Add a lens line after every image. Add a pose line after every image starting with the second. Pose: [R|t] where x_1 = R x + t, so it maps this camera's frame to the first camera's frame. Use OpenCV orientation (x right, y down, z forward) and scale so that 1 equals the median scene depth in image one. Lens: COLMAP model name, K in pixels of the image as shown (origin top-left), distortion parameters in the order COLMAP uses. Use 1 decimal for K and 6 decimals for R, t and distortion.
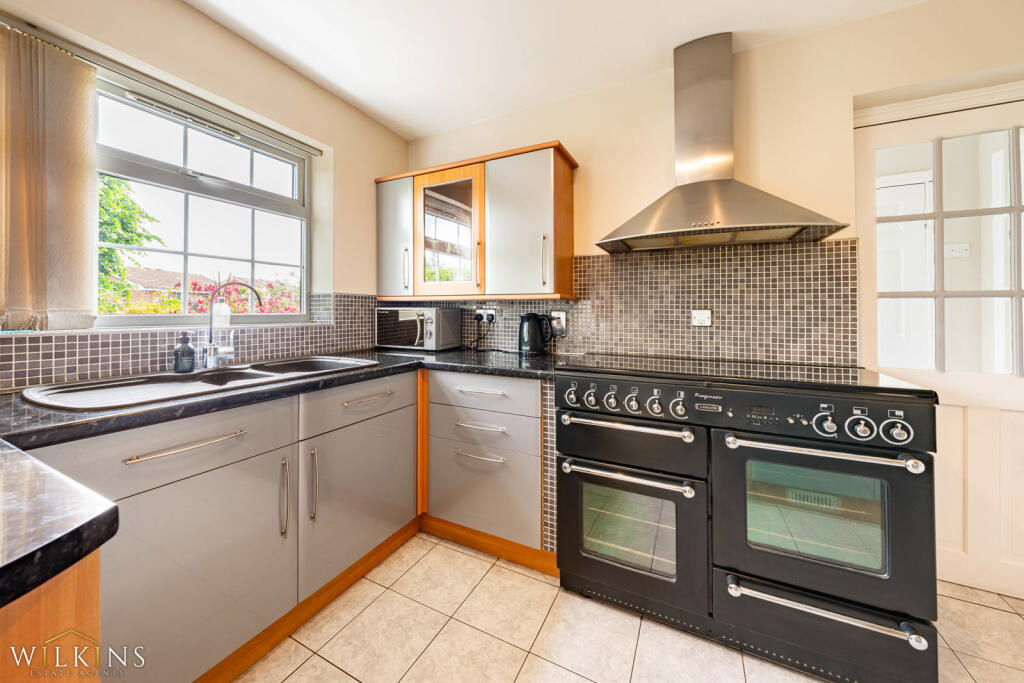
lens RADIAL K [[360.9, 0, 516.6], [0, 360.9, 307.9], [0, 0, 1]] dist [-0.000105, -0.000024]
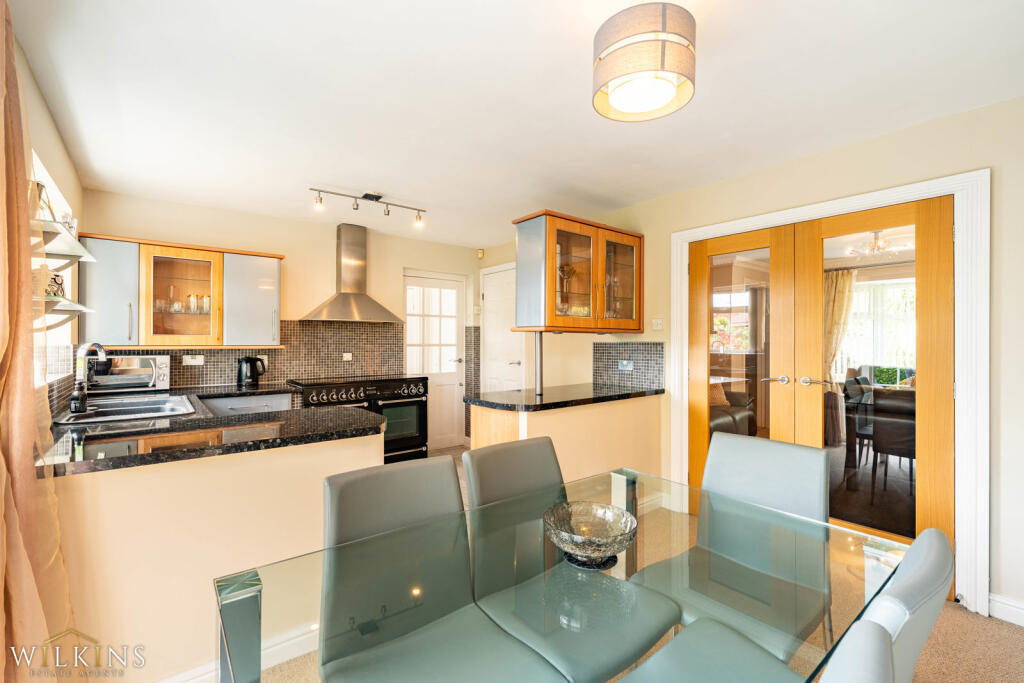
lens RADIAL K [[448.7, 0, 512.0], [0, 448.7, 341.5], [0, 0, 1]] dist [0.000134, -0.000009]
pose [[0.426209, -0.002794, 0.904620, -1.204422], [-0.003780, 0.999981, 0.004869, -0.064581], [-0.904617, -0.005495, 0.426190, -0.789344]]
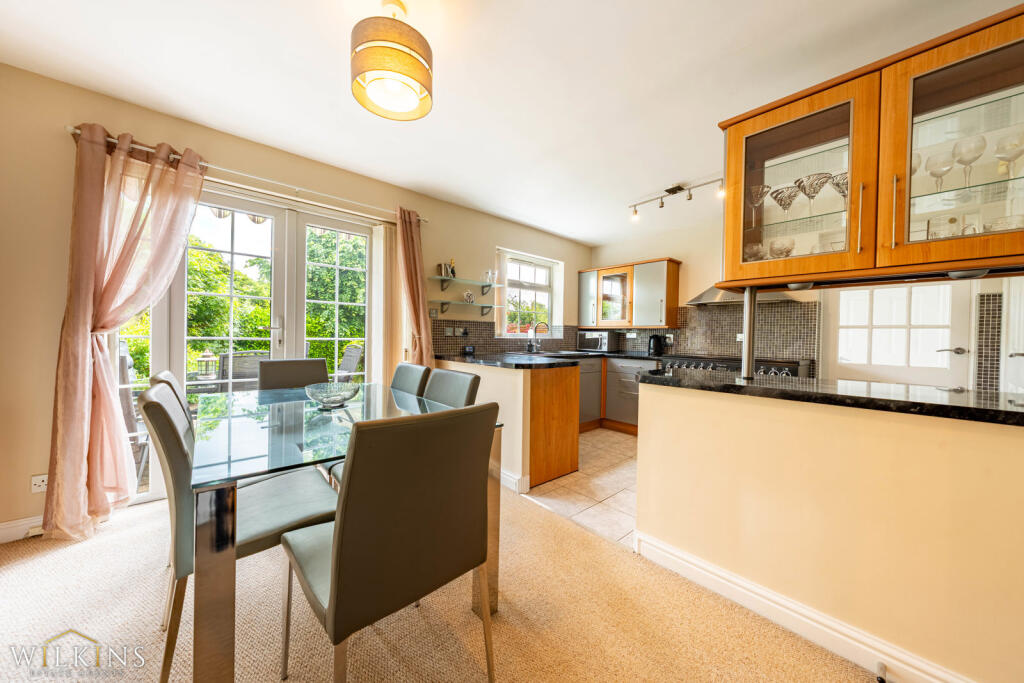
lens RADIAL K [[348.5, 0, 515.7], [0, 348.5, 343.8], [0, 0, 1]] dist [0.000598, 0.000049]
pose [[0.929127, 0.020398, -0.369196, 0.038338], [-0.010484, 0.999529, 0.028840, 0.017382], [0.369611, -0.022926, 0.928904, -1.225366]]
